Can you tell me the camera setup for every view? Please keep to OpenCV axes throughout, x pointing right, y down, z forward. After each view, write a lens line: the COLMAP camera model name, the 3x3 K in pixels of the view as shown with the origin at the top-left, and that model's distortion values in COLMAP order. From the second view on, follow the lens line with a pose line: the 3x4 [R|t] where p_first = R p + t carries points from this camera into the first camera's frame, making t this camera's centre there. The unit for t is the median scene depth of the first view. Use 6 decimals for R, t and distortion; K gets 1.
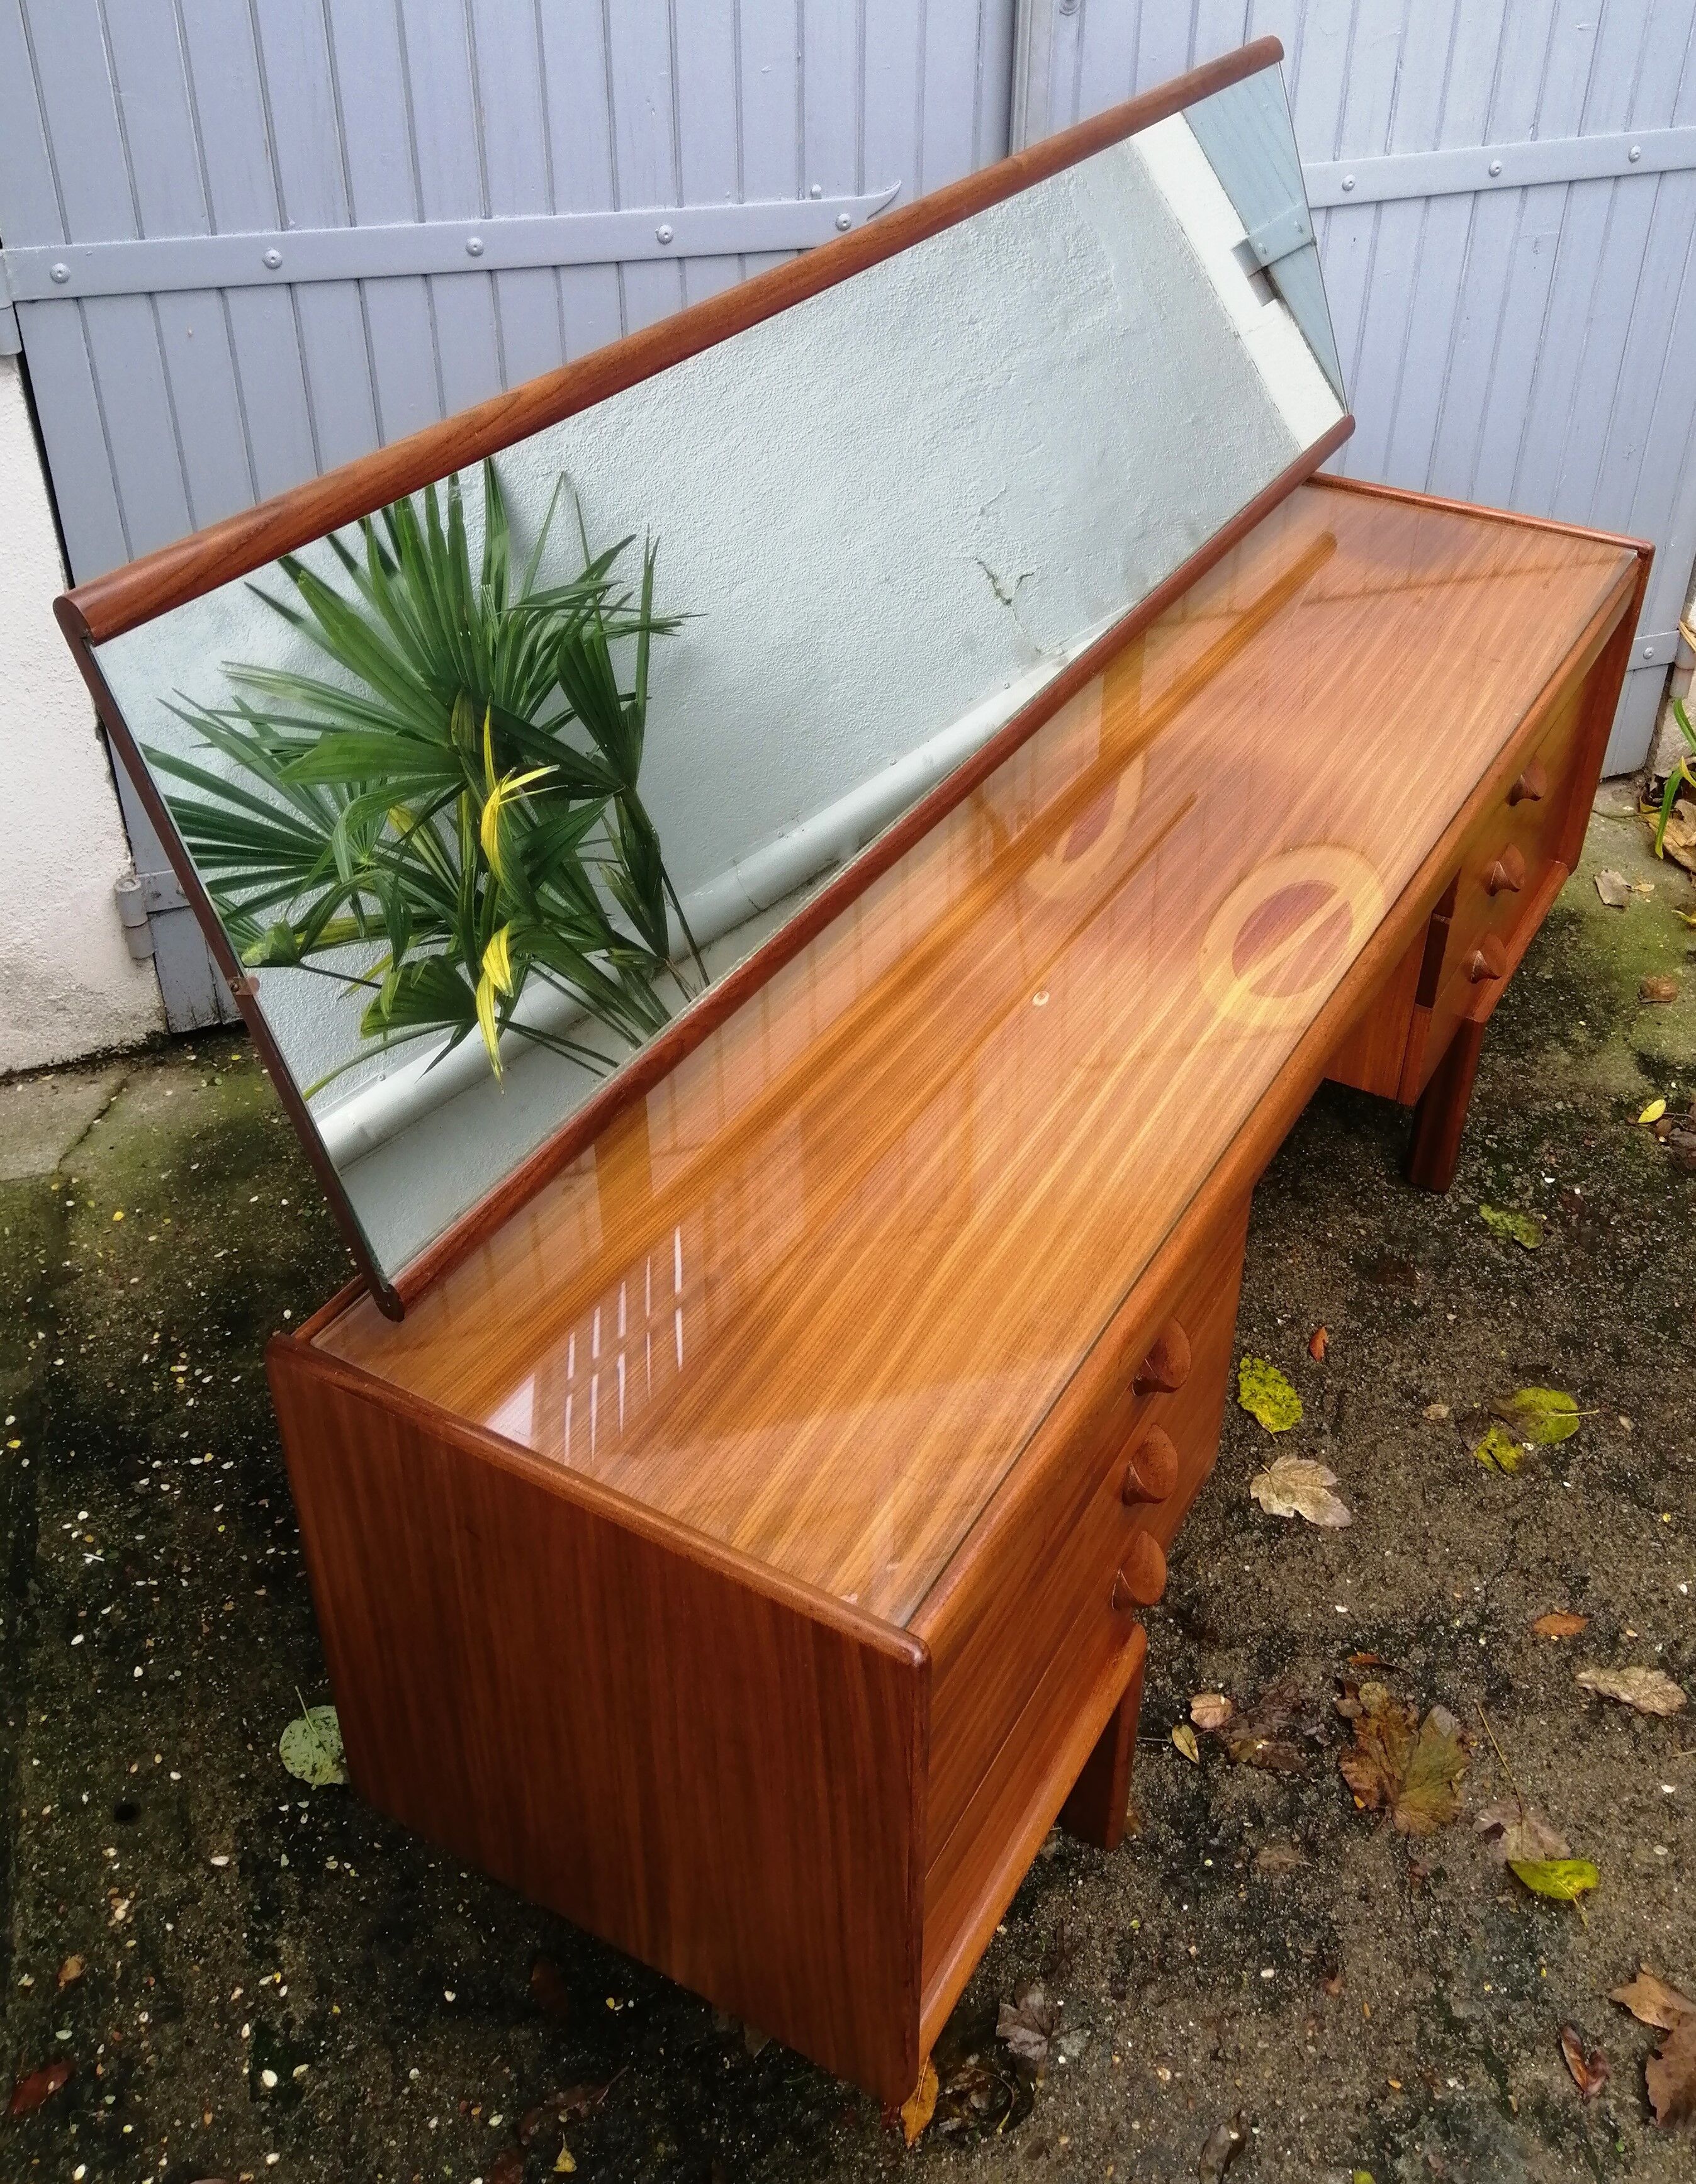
lens RADIAL K [[2060.3, 0, 914.1], [0, 2060.3, 885.1], [0, 0, 1]] dist [0.033504, 0.000000]
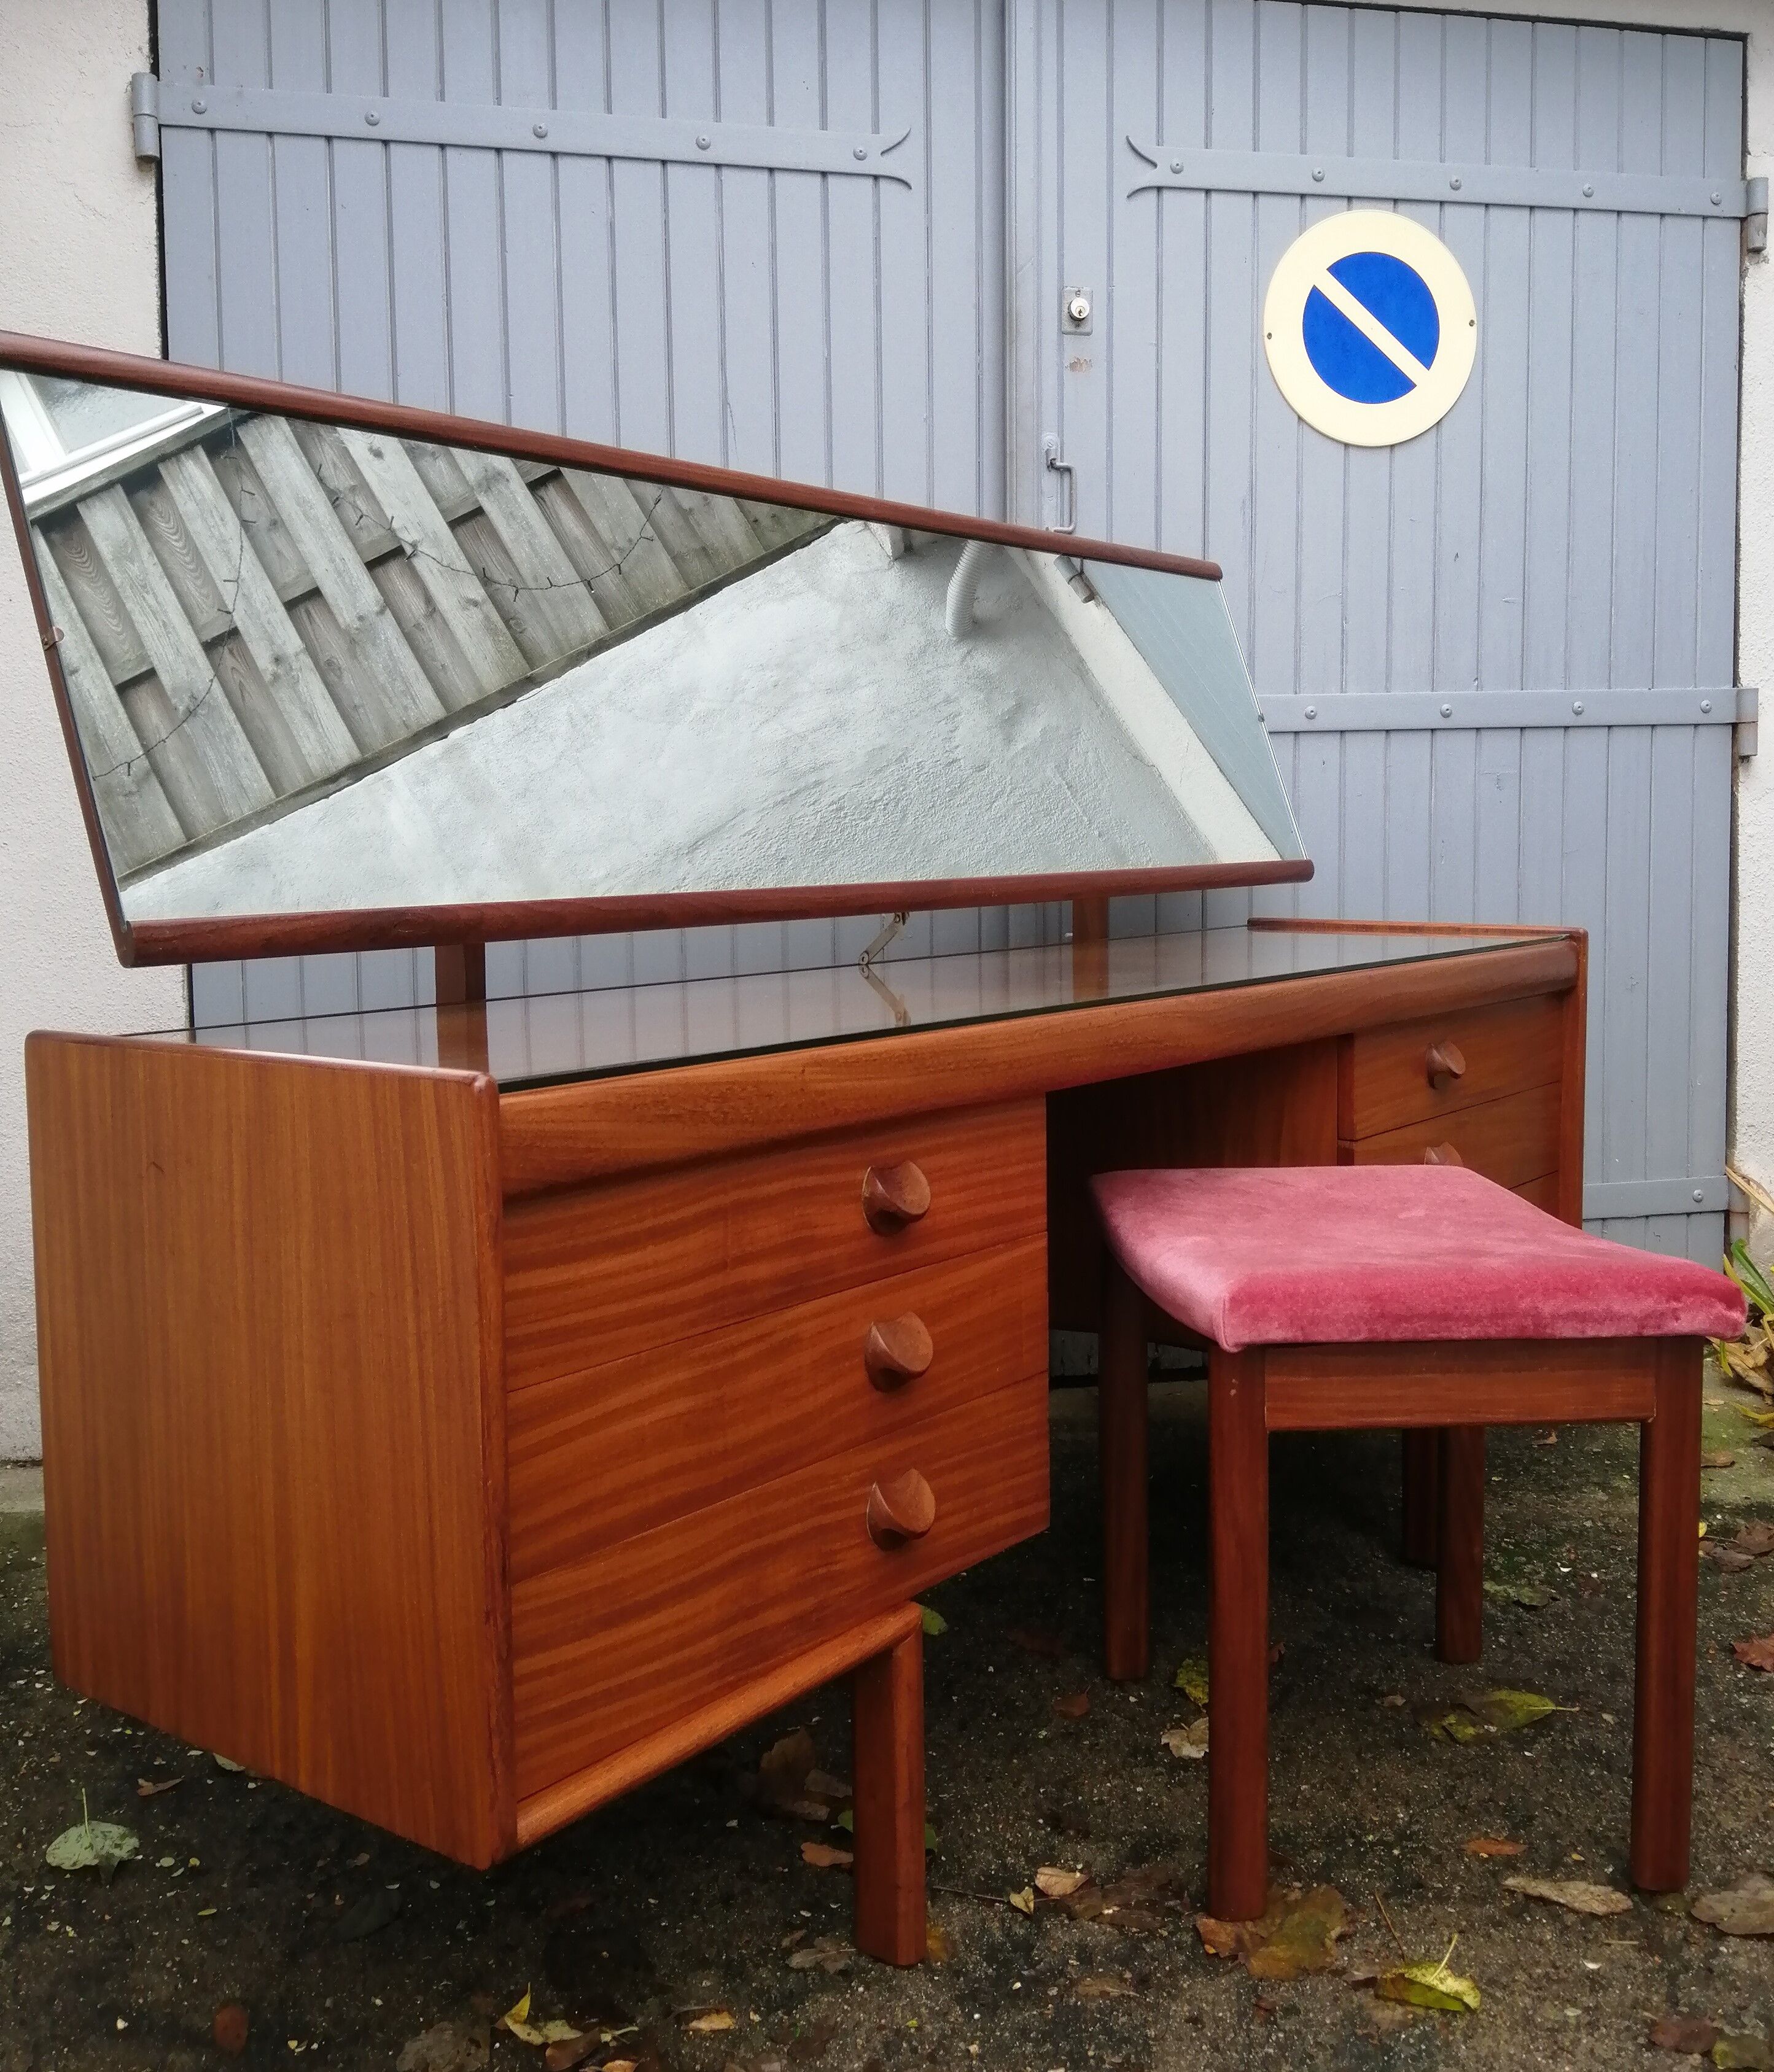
lens RADIAL K [[1990.1, 0, 945.3], [0, 1990.1, 967.8], [0, 0, 1]] dist [0.033096, 0.000000]
pose [[0.989932, -0.017752, -0.140430, 0.173882], [-0.051510, 0.878902, -0.474213, 0.366196], [0.131842, 0.476672, 0.869138, 0.064027]]
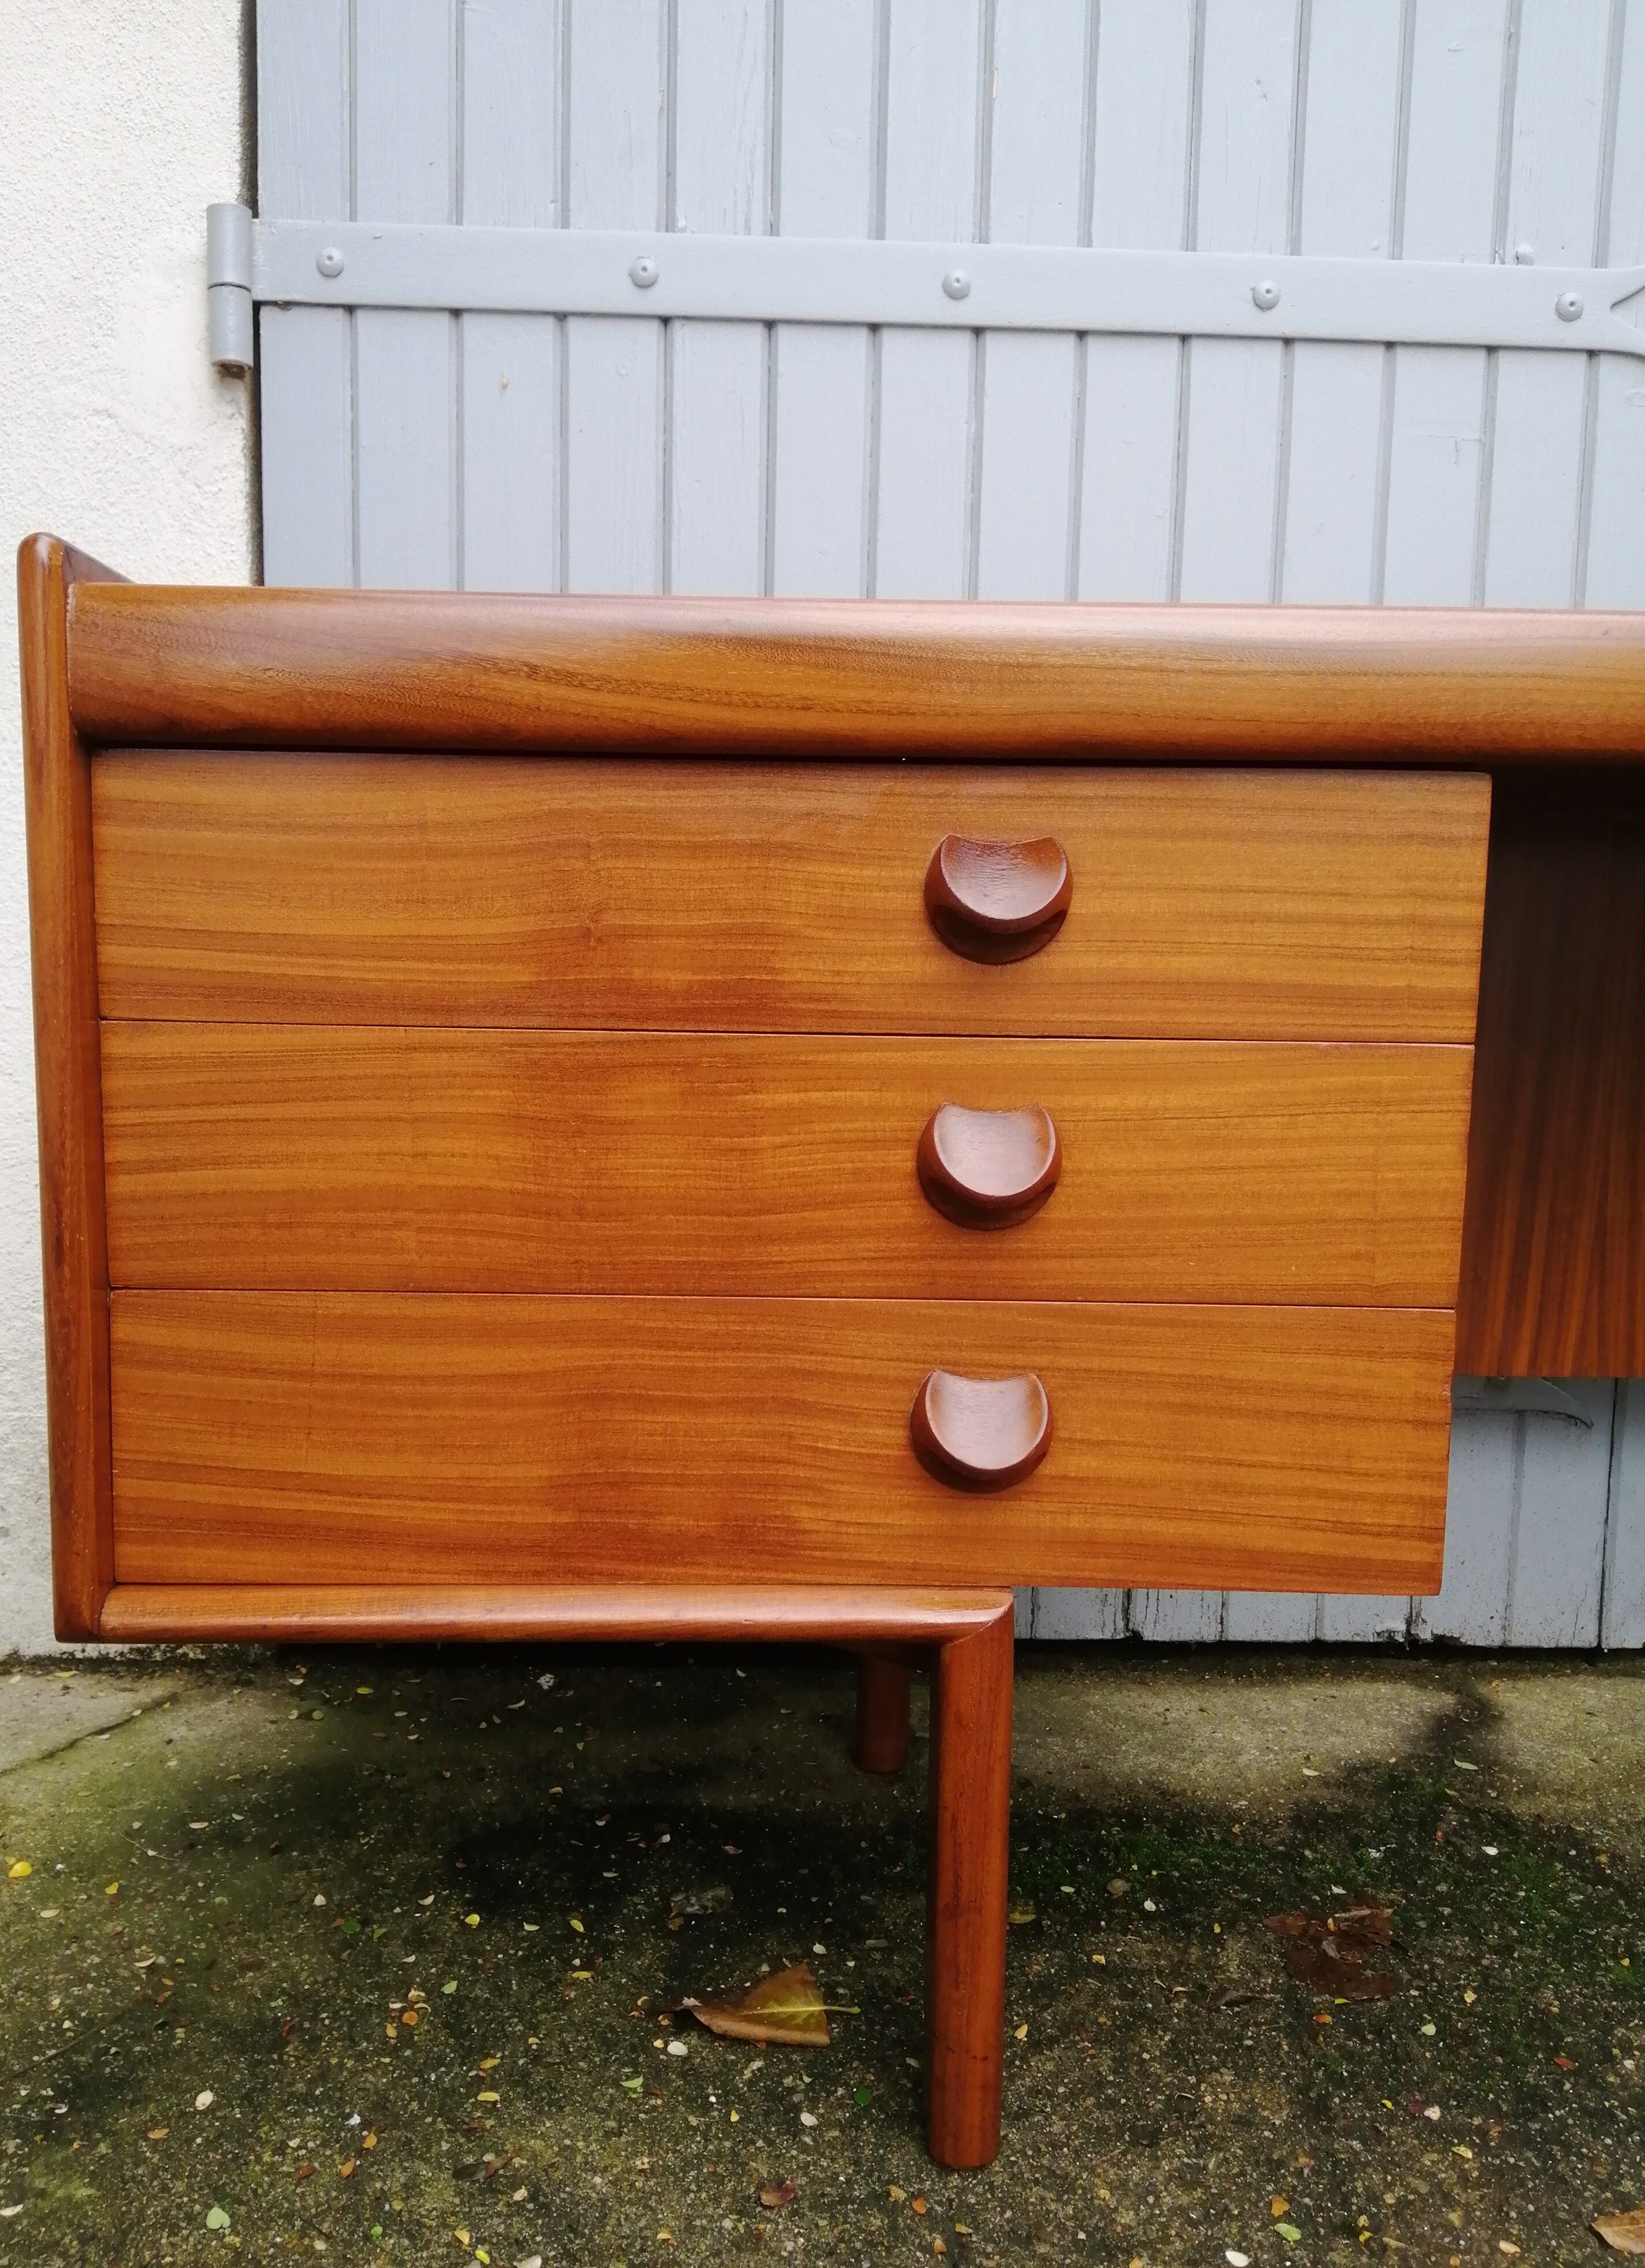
lens RADIAL K [[1903.7, 0, 773.1], [0, 1903.7, 1178.6], [0, 0, 1]] dist [0.054458, -0.092712]
pose [[0.948774, 0.033925, -0.314128, -0.071210], [-0.168711, 0.895012, -0.412904, 0.173196], [0.267141, 0.444749, 0.854888, 0.584983]]
